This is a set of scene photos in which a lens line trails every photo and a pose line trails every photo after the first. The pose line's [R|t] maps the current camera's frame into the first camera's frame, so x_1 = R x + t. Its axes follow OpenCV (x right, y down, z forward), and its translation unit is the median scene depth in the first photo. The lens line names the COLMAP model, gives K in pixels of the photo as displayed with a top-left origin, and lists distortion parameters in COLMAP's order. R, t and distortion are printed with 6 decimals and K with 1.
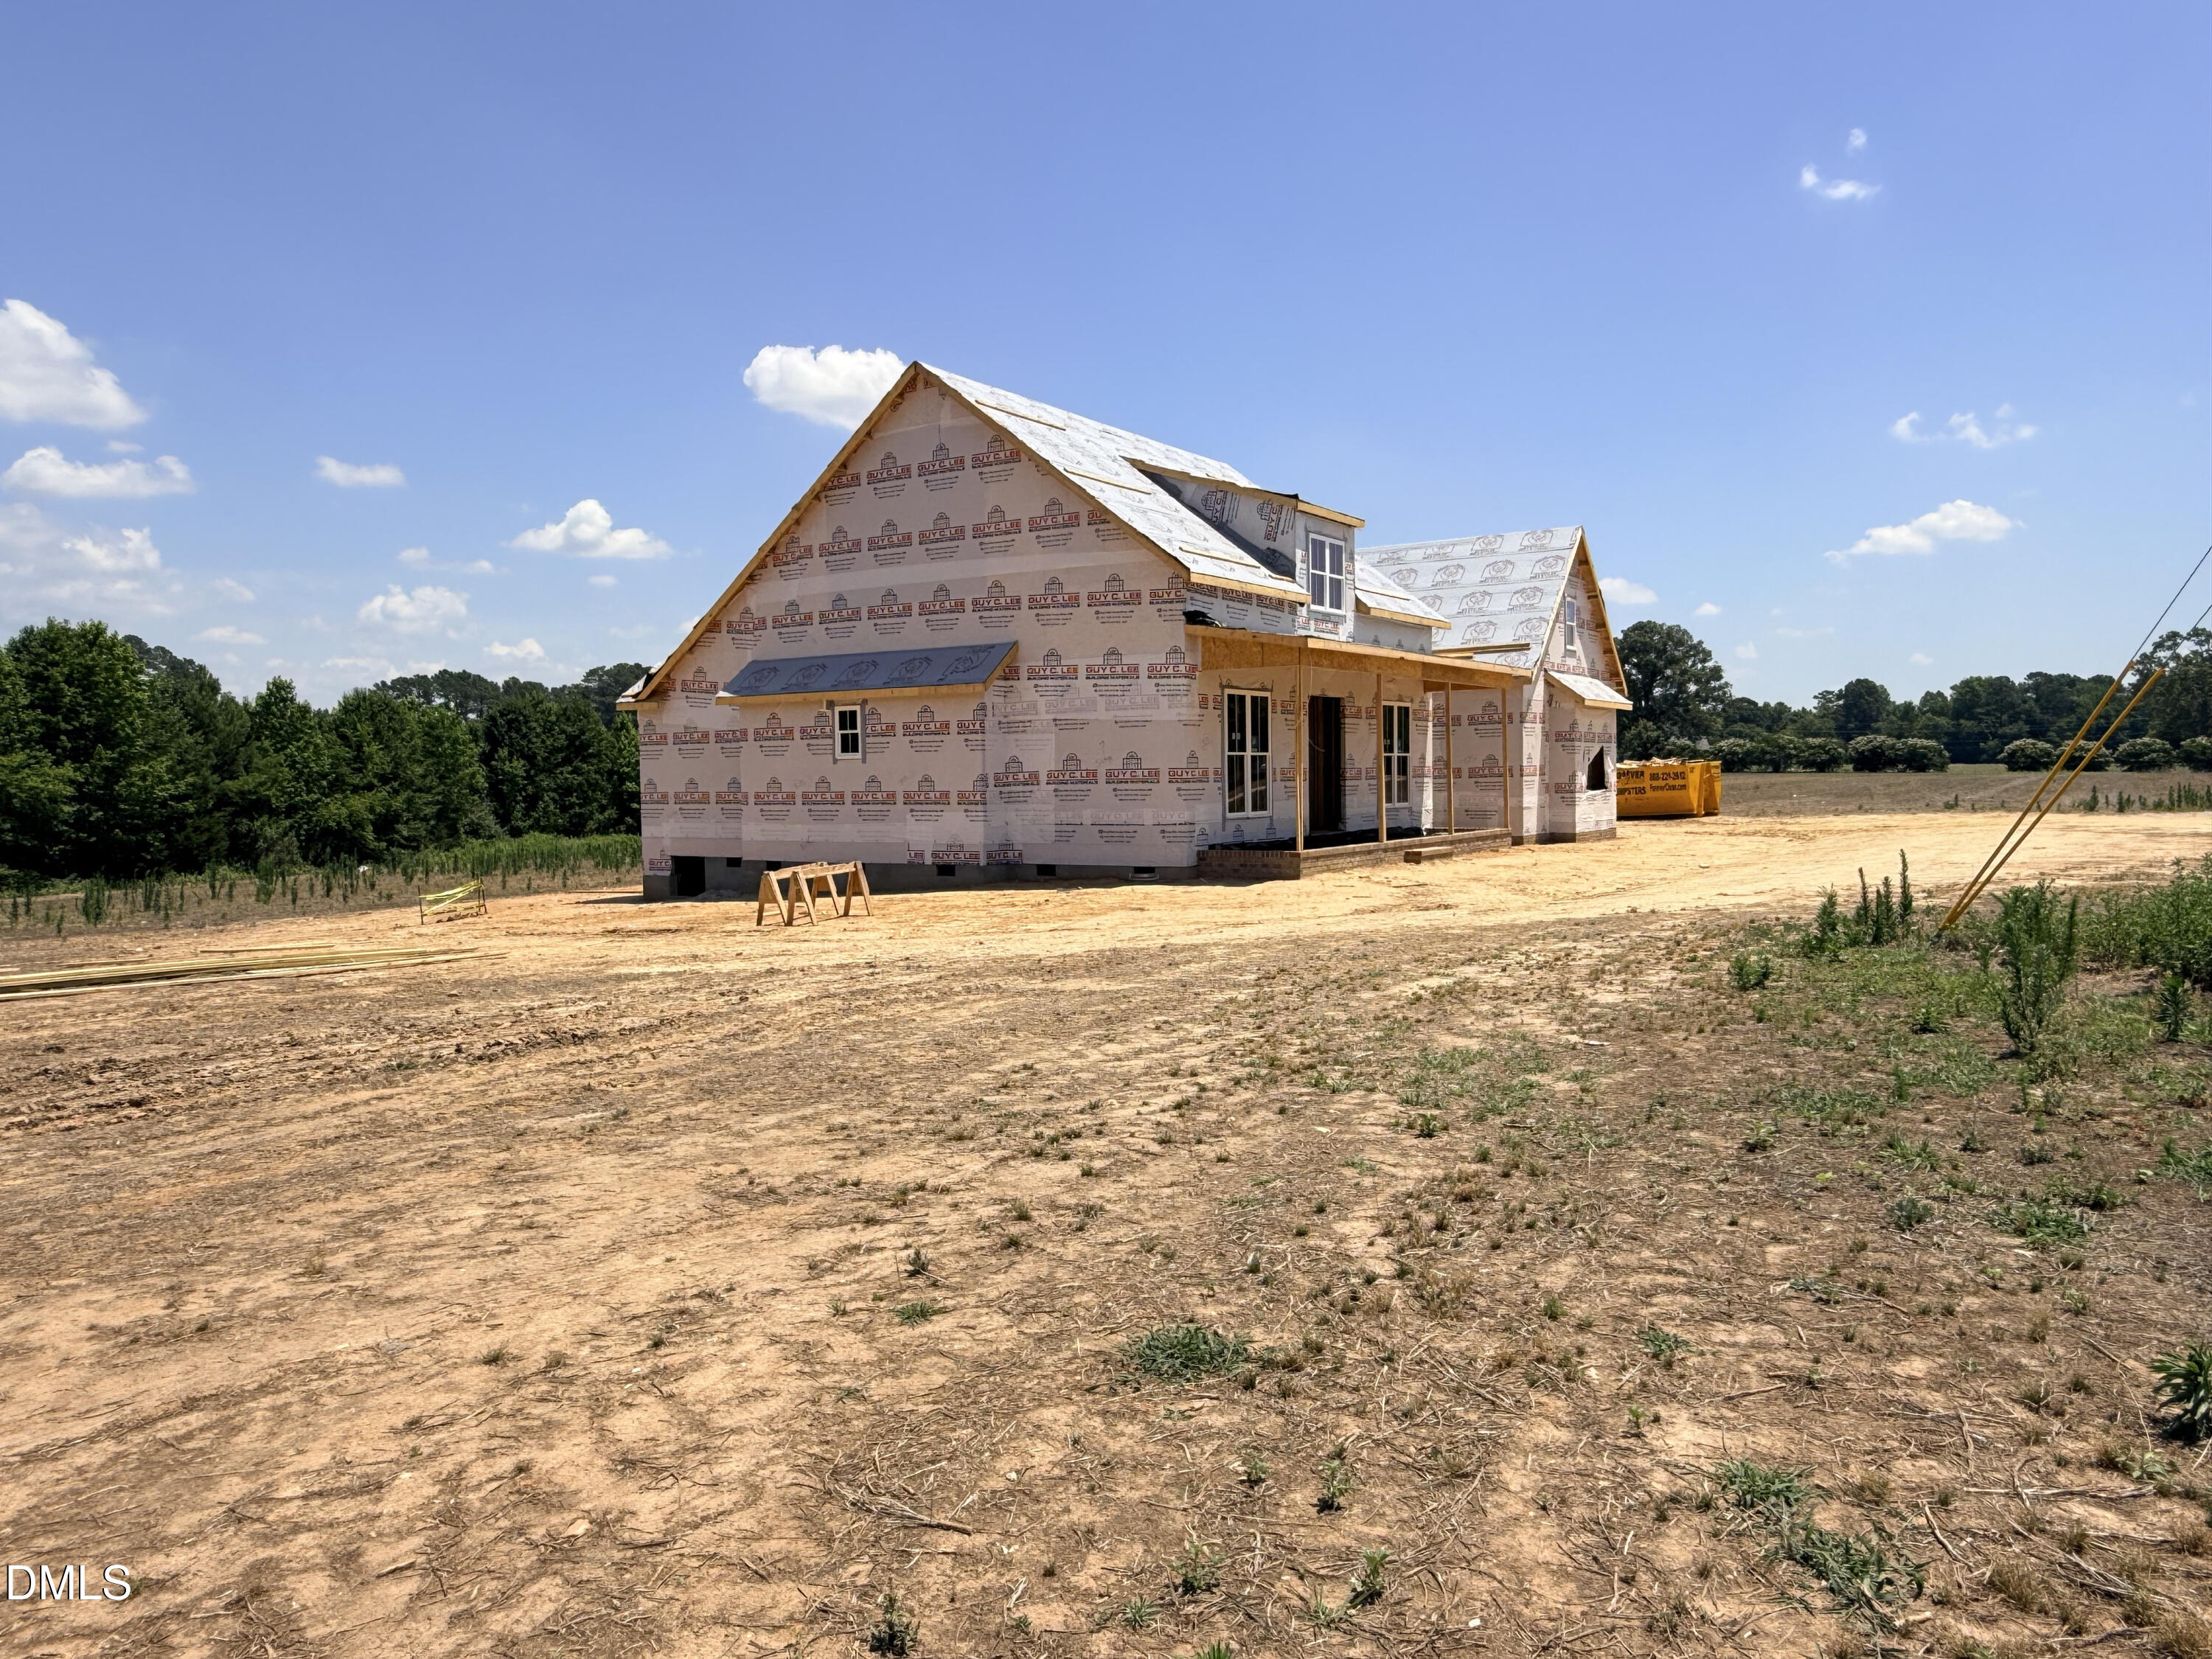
lens RADIAL K [[1622.2, 0, 1121.4], [0, 1622.2, 829.4], [0, 0, 1]] dist [0.006652, 0.000616]
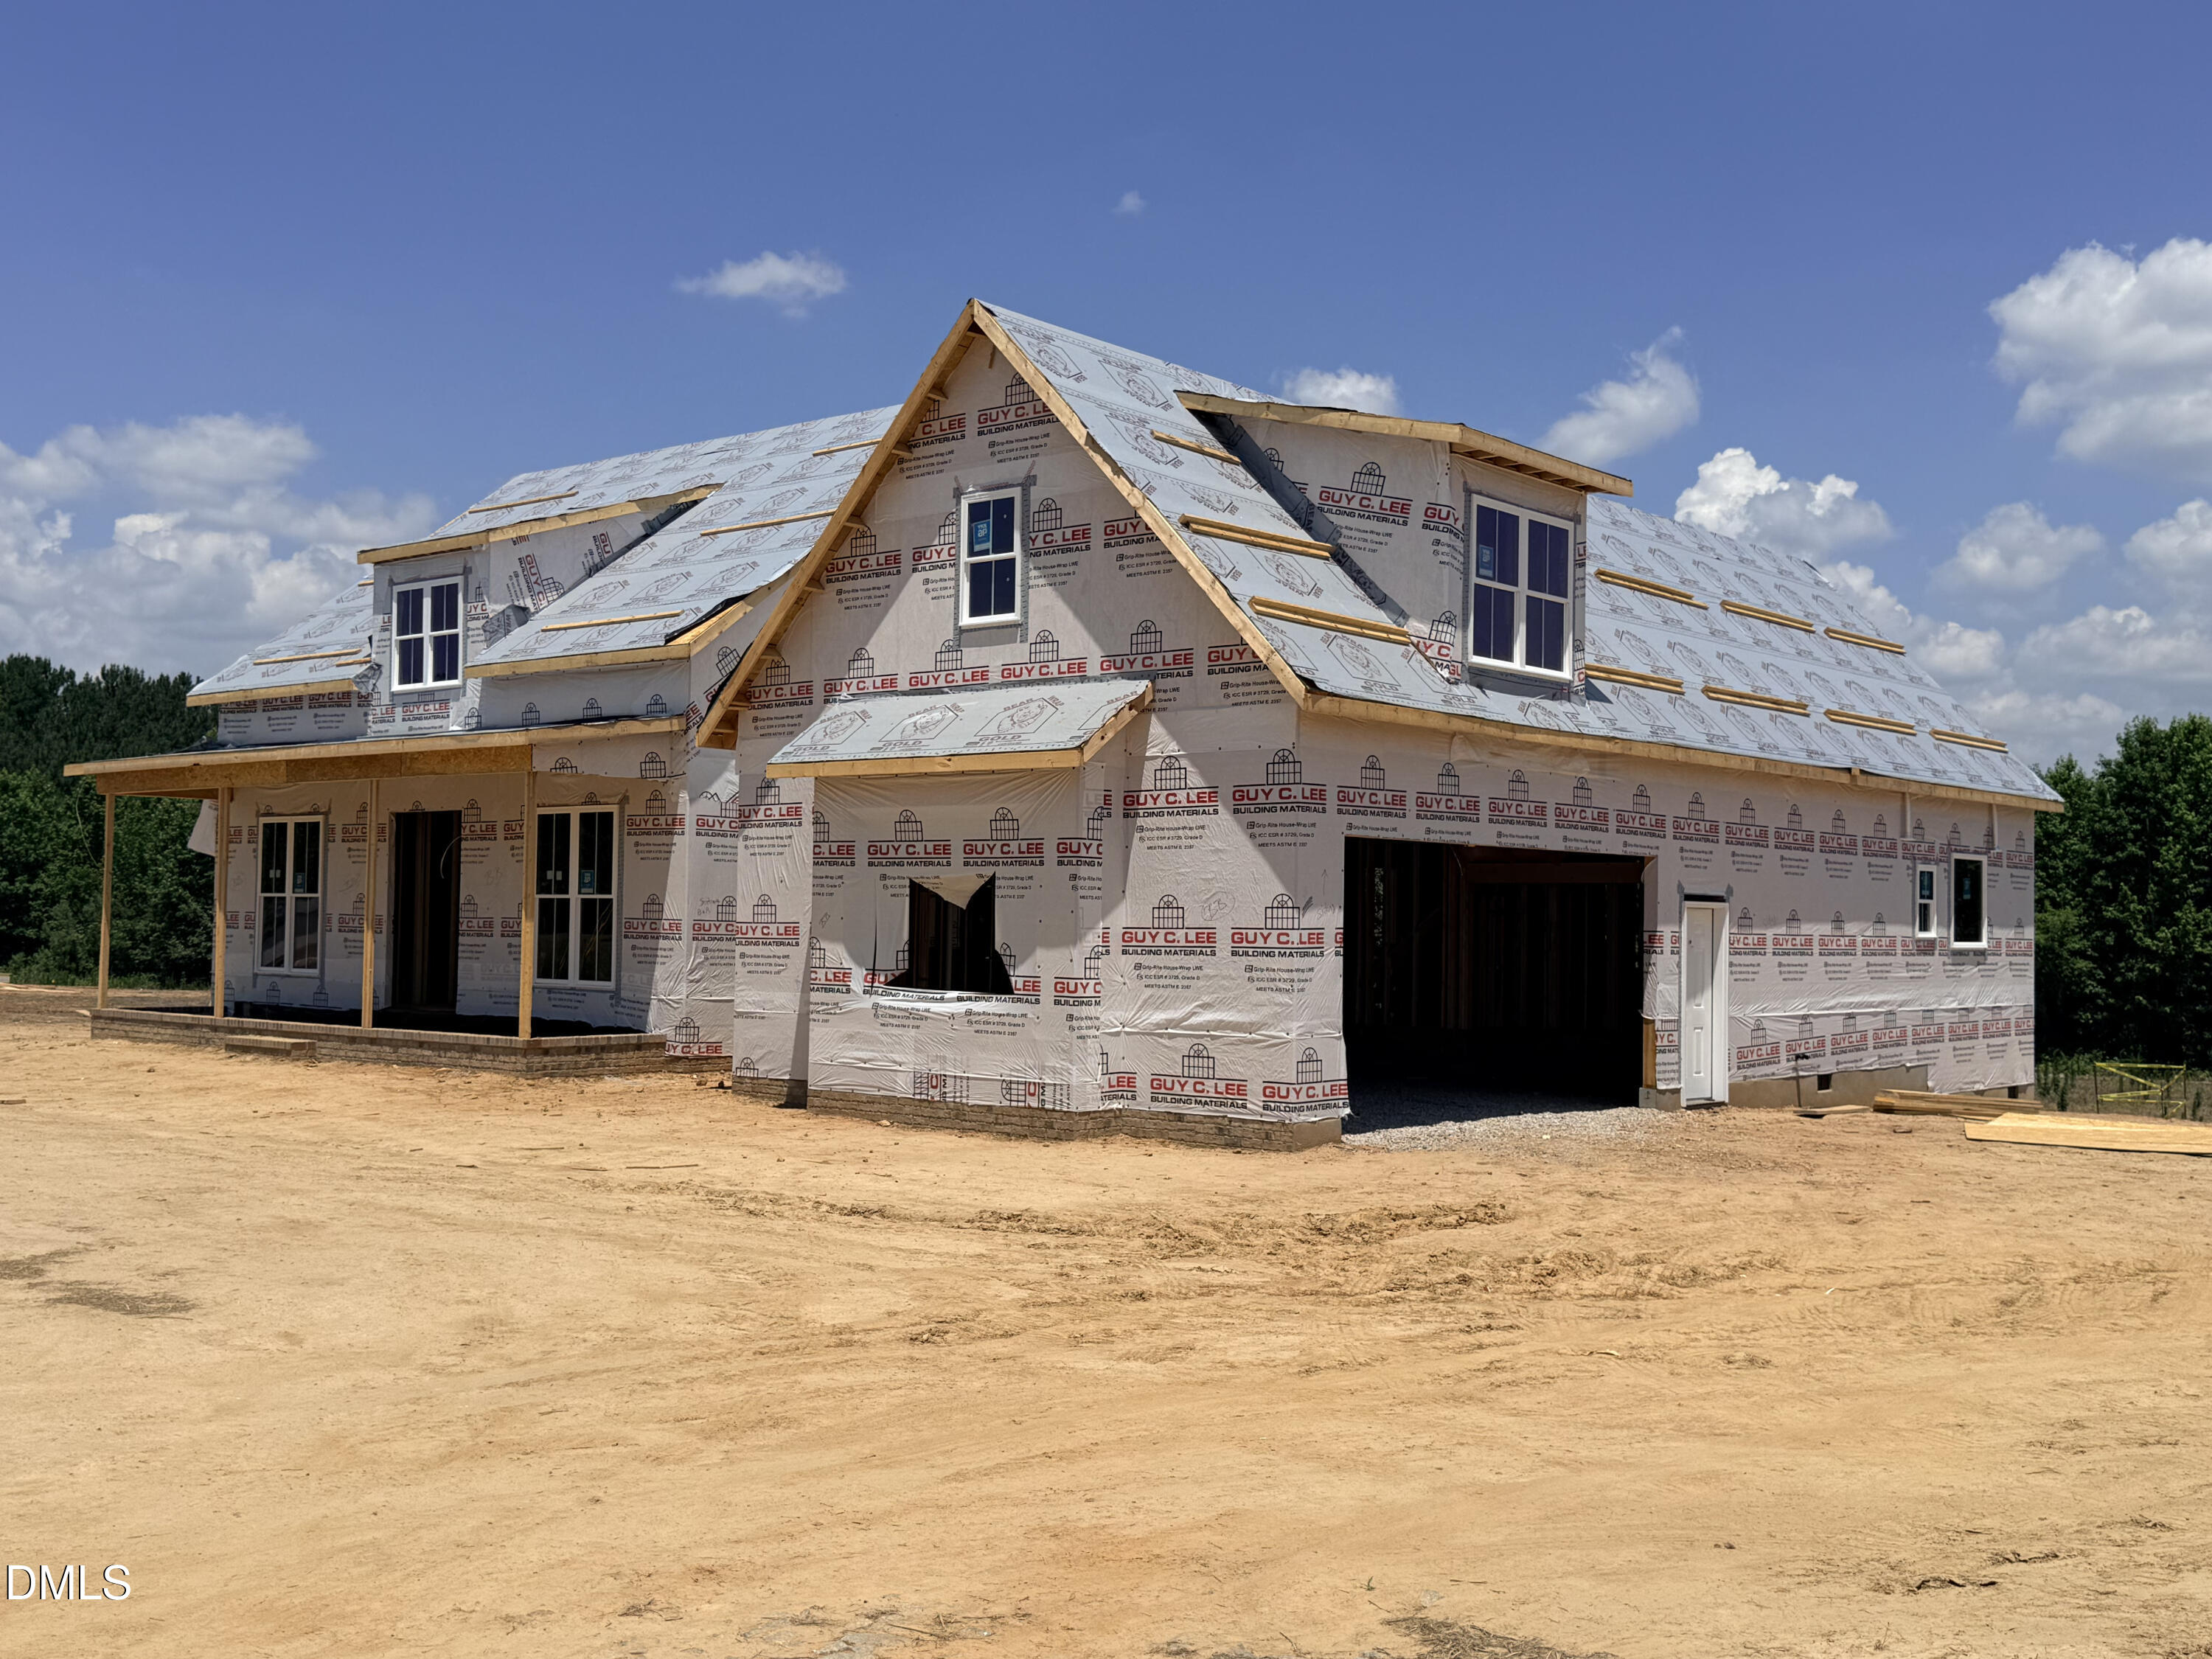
lens RADIAL K [[2292.6, 0, 1104.0], [0, 2292.6, 850.0], [0, 0, 1]] dist [0.059610, 0.000000]
pose [[-0.144981, -0.017661, -0.989277, 1.039260], [-0.045764, 0.998890, -0.011126, -0.067323], [0.988375, 0.043660, -0.145629, 1.412890]]
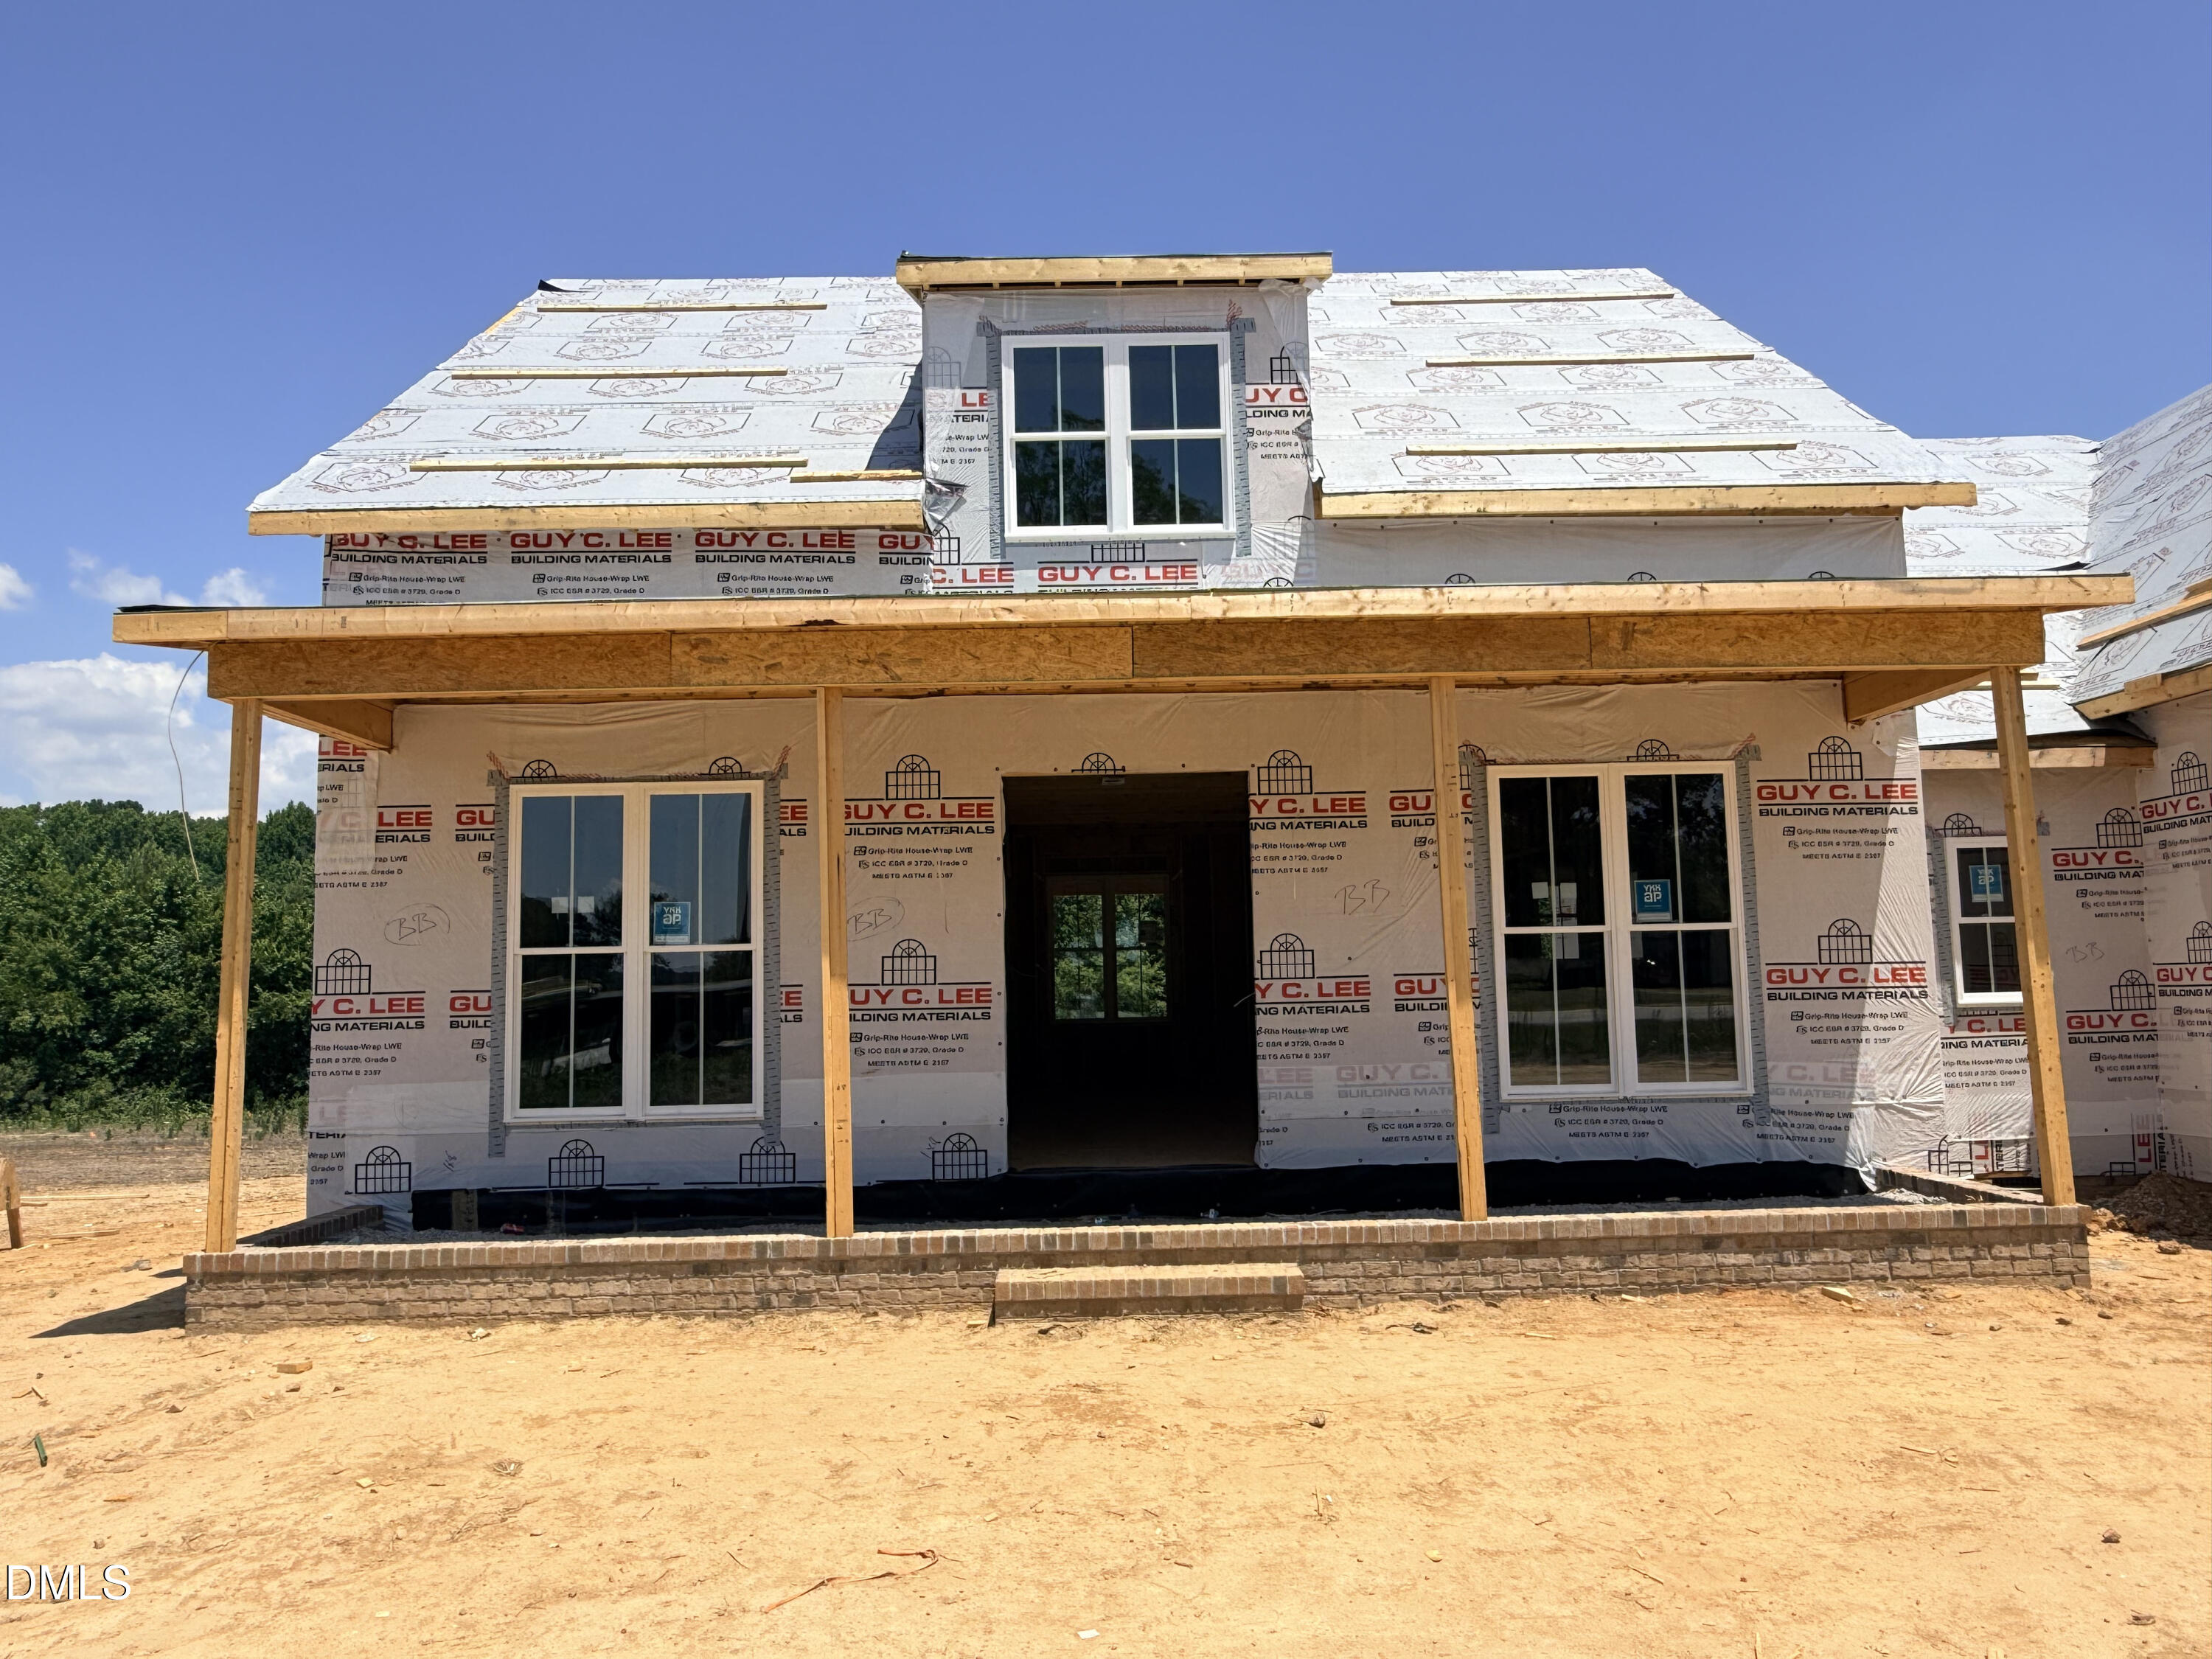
lens RADIAL K [[1622.2, 0, 1105.5], [0, 1622.2, 816.0], [0, 0, 1]] dist [0.006652, 0.000616]
pose [[0.550364, -0.085451, -0.830540, 0.410247], [-0.015210, 0.993558, -0.112302, -0.033090], [0.834786, 0.074439, 0.545519, 0.798768]]
